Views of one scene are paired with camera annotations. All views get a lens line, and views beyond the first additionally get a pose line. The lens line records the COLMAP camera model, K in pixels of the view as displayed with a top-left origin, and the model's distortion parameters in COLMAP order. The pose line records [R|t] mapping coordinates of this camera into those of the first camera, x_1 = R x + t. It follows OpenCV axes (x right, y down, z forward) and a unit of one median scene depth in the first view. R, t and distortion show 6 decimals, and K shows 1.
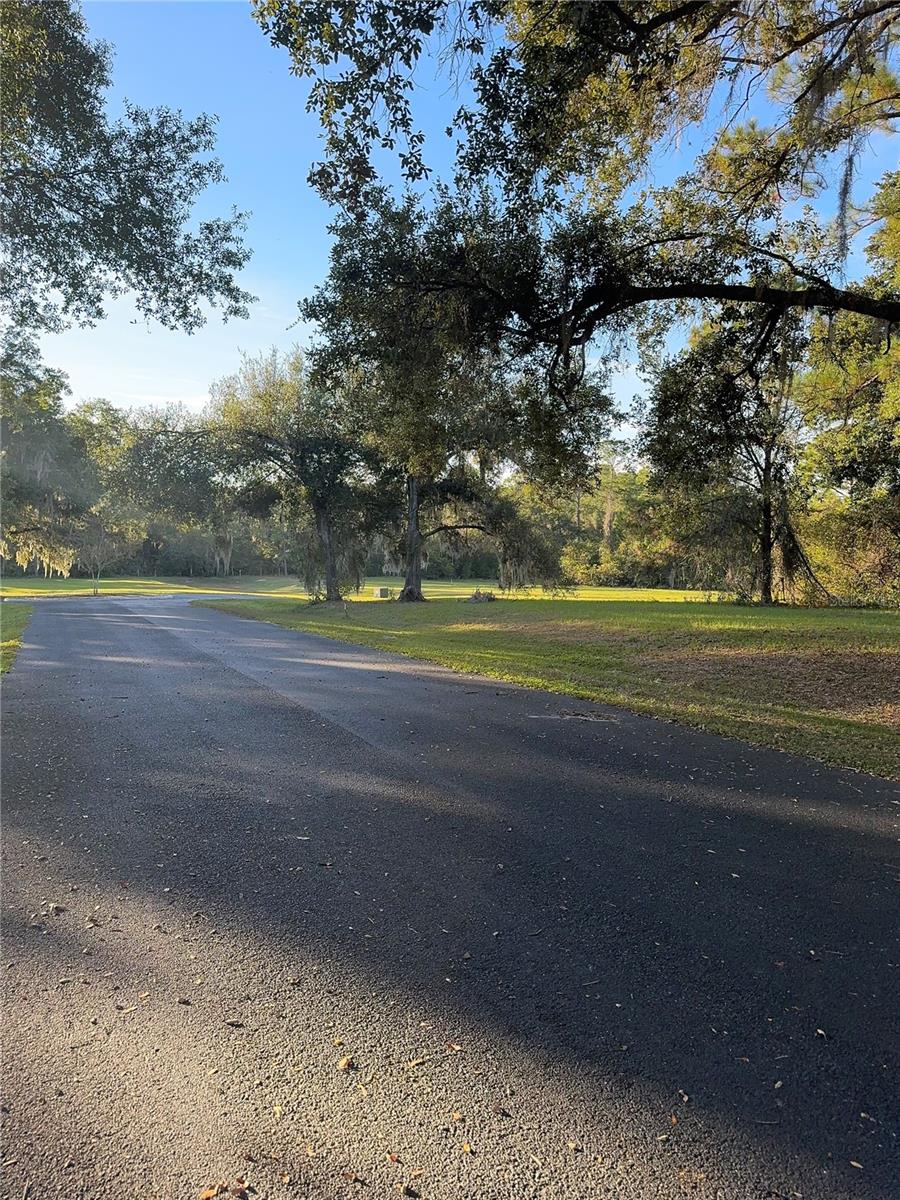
lens RADIAL K [[832.9, 0, 441.5], [0, 832.9, 606.3], [0, 0, 1]] dist [0.087845, -0.000840]
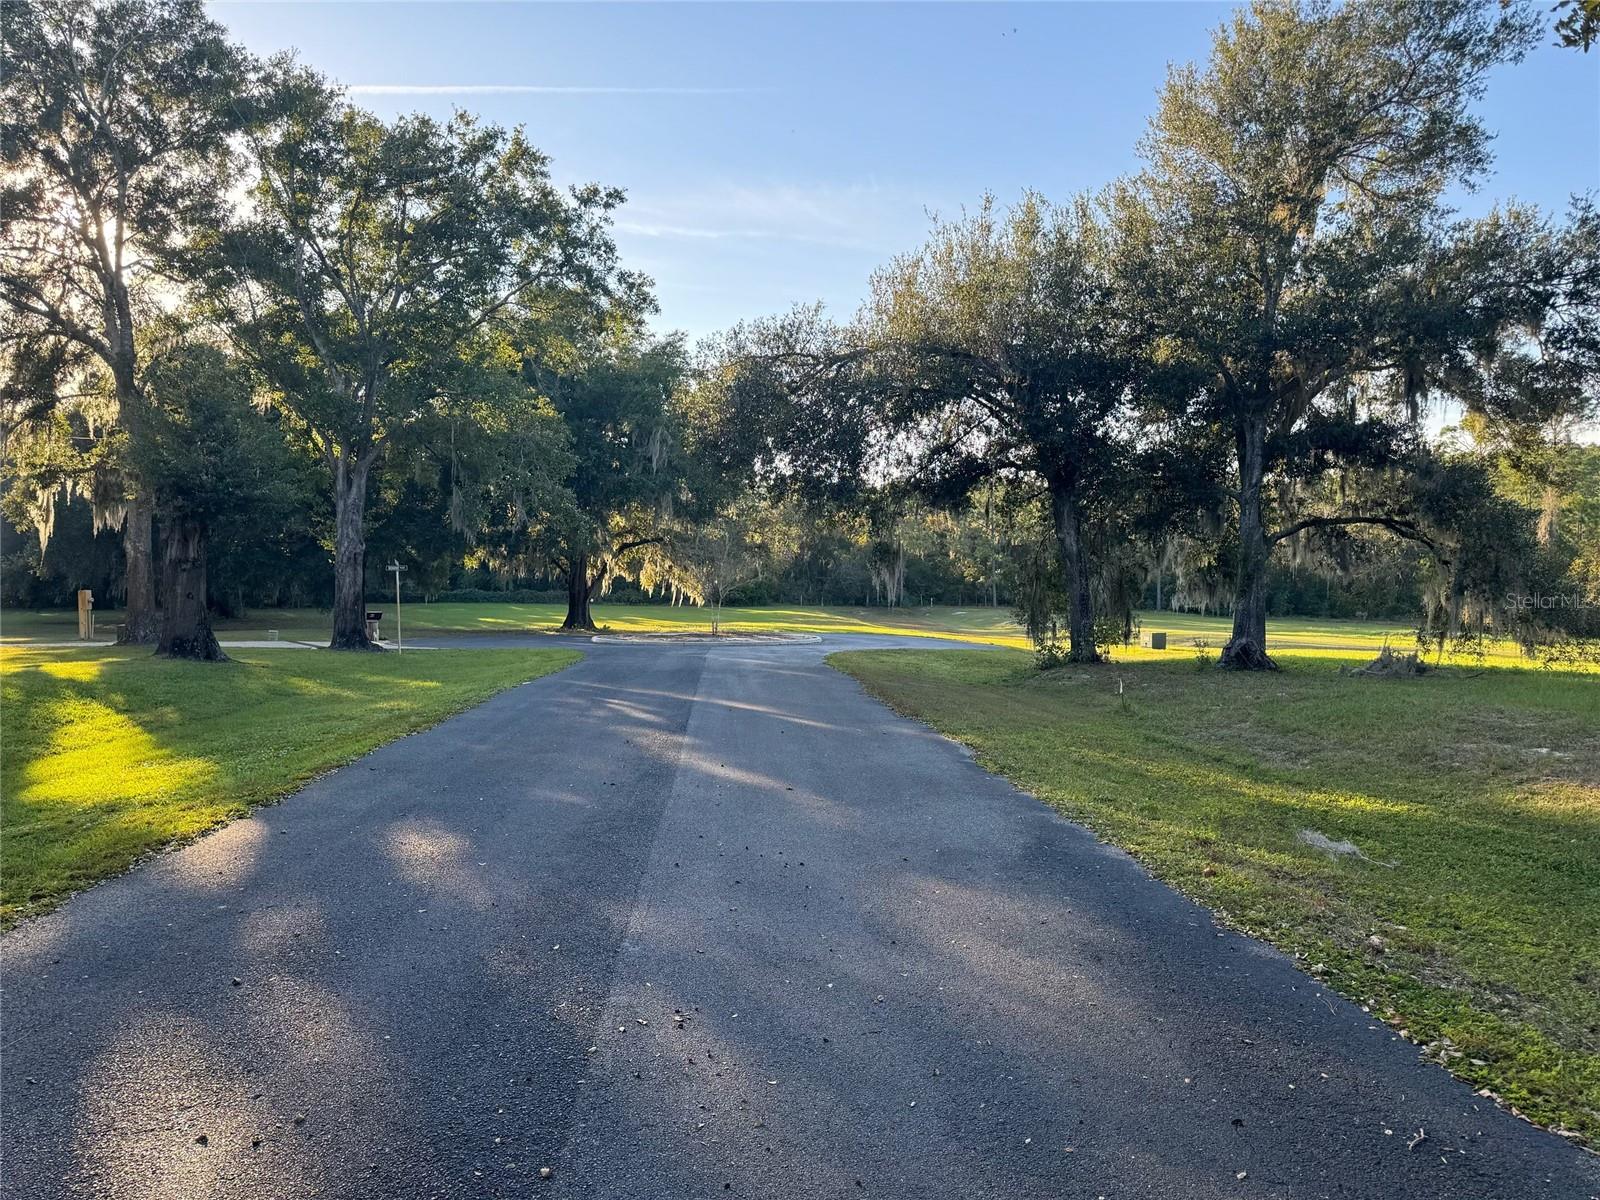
lens RADIAL K [[1110.6, 0, 782.6], [0, 1110.6, 609.5], [0, 0, 1]] dist [0.087845, -0.000840]
pose [[0.931305, 0.016507, -0.363866, -0.046602], [-0.028403, 0.999222, -0.027365, -0.013476], [0.363131, 0.035820, 0.931049, 0.251949]]
